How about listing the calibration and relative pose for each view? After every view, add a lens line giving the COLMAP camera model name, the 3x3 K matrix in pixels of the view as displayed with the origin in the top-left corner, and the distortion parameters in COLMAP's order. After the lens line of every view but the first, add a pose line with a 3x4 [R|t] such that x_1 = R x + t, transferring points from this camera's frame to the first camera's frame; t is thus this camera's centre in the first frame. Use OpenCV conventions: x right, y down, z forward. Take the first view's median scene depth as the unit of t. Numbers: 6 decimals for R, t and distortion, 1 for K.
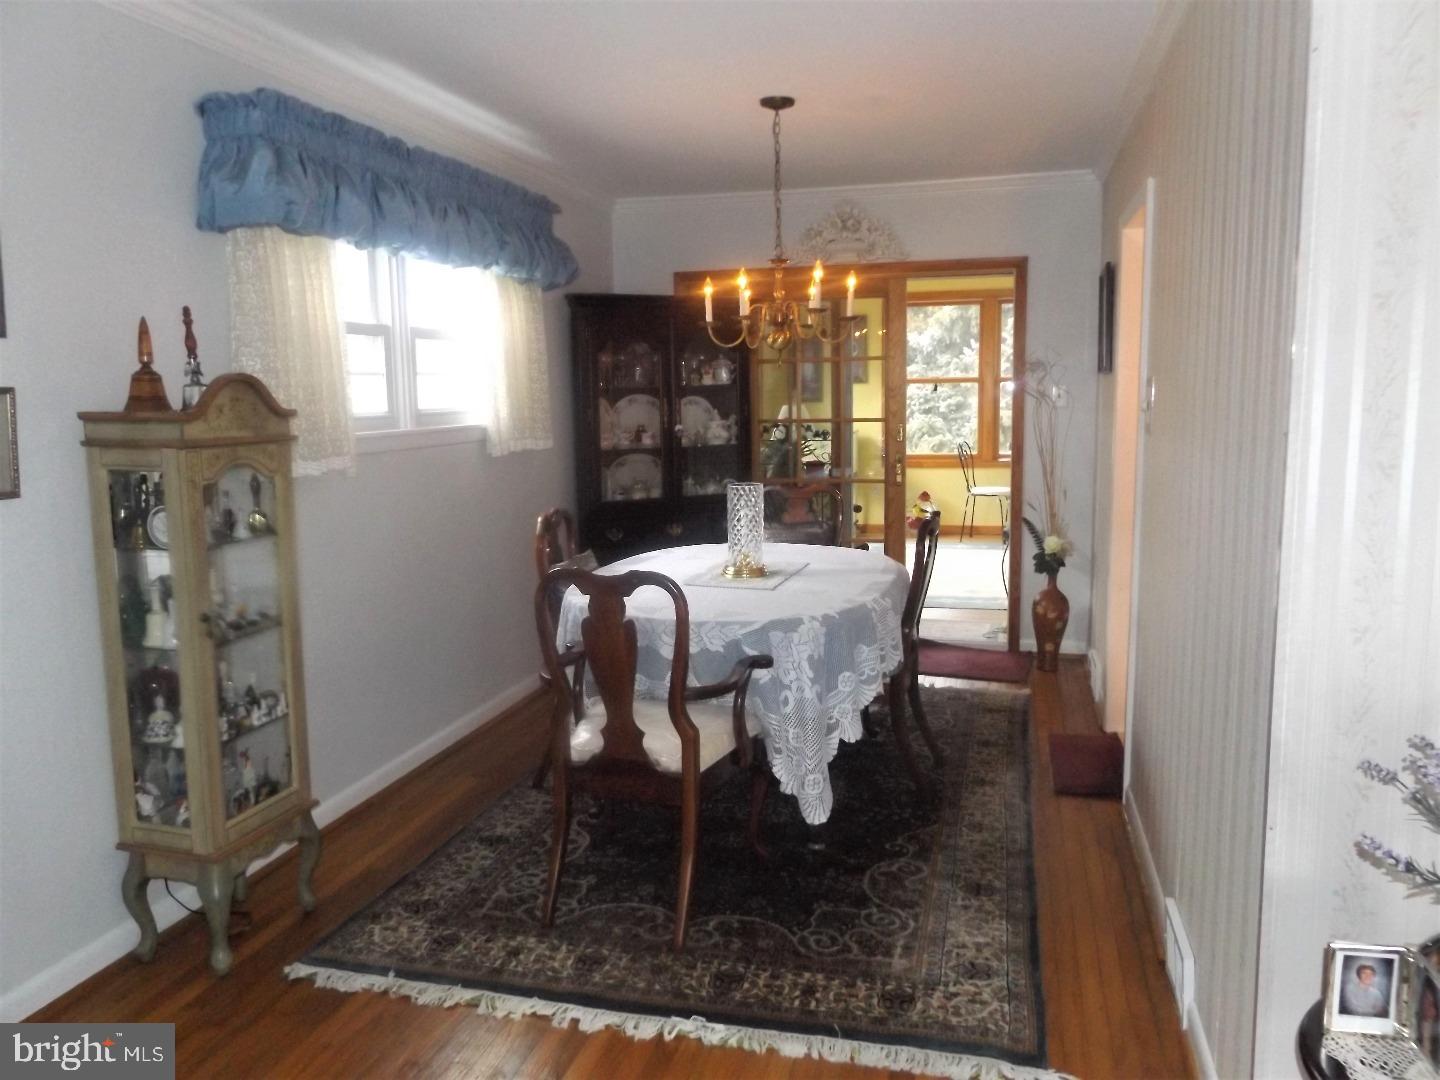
lens RADIAL K [[1073.5, 0, 720.0], [0, 1073.5, 540.0], [0, 0, 1]] dist [-0.000027, 0.000253]
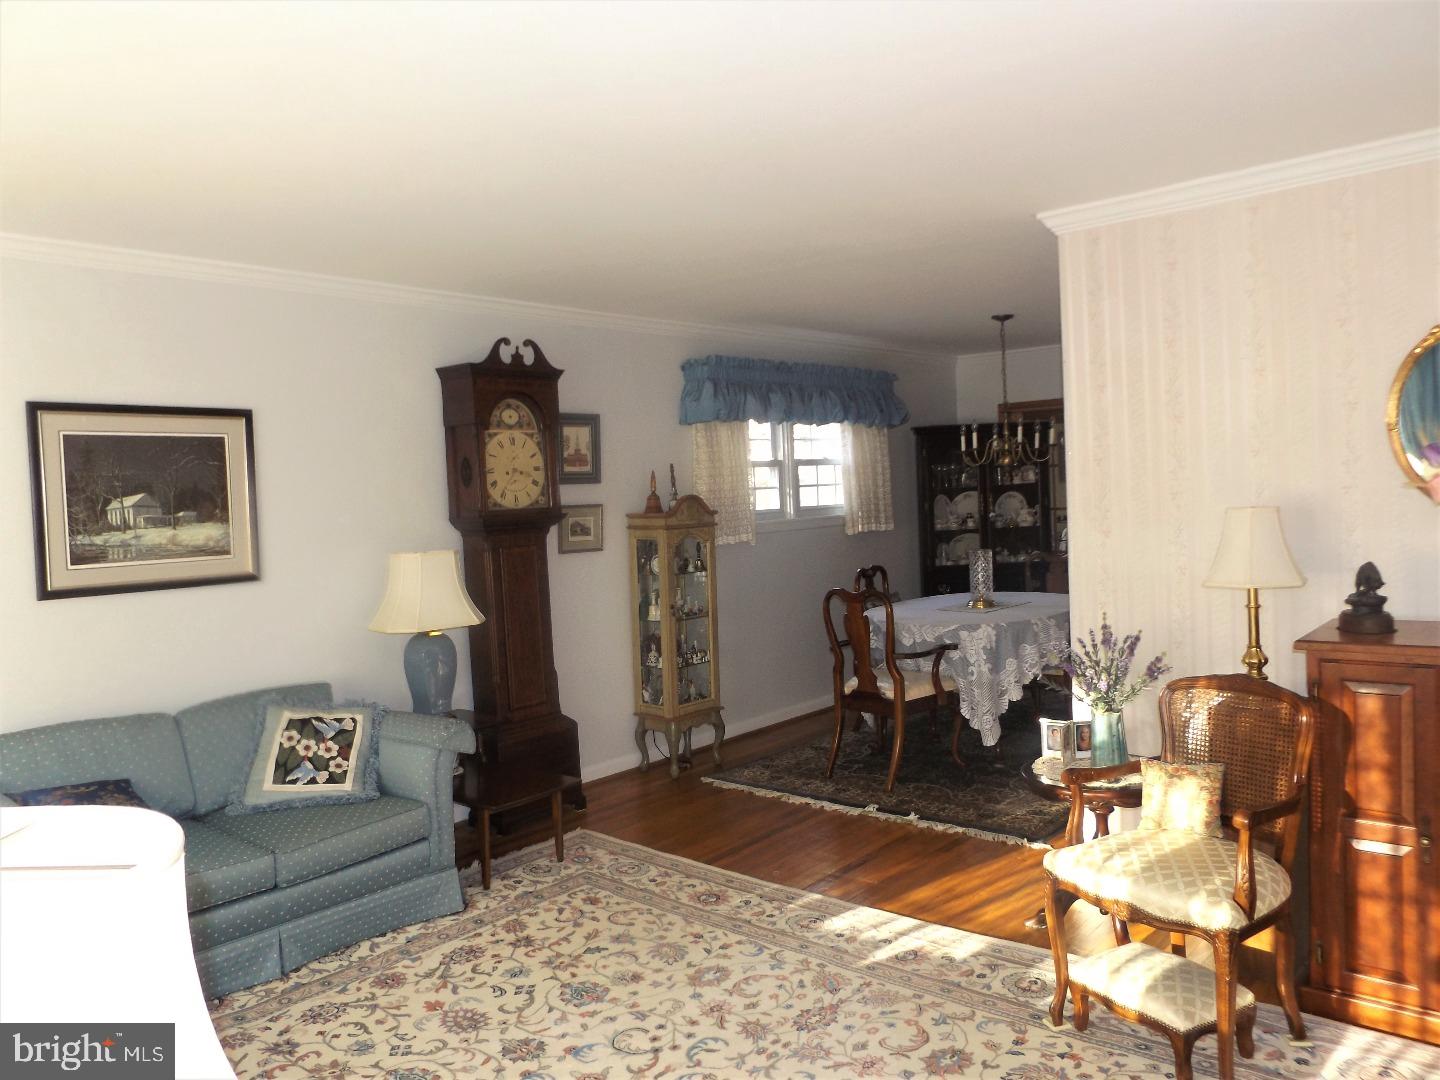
lens RADIAL K [[1073.5, 0, 720.0], [0, 1073.5, 540.0], [0, 0, 1]] dist [-0.000027, 0.000253]
pose [[0.897104, -0.002708, -0.441810, 0.505131], [-0.032365, 0.996892, -0.071829, 0.080758], [0.440632, 0.078737, 0.894228, -0.812116]]
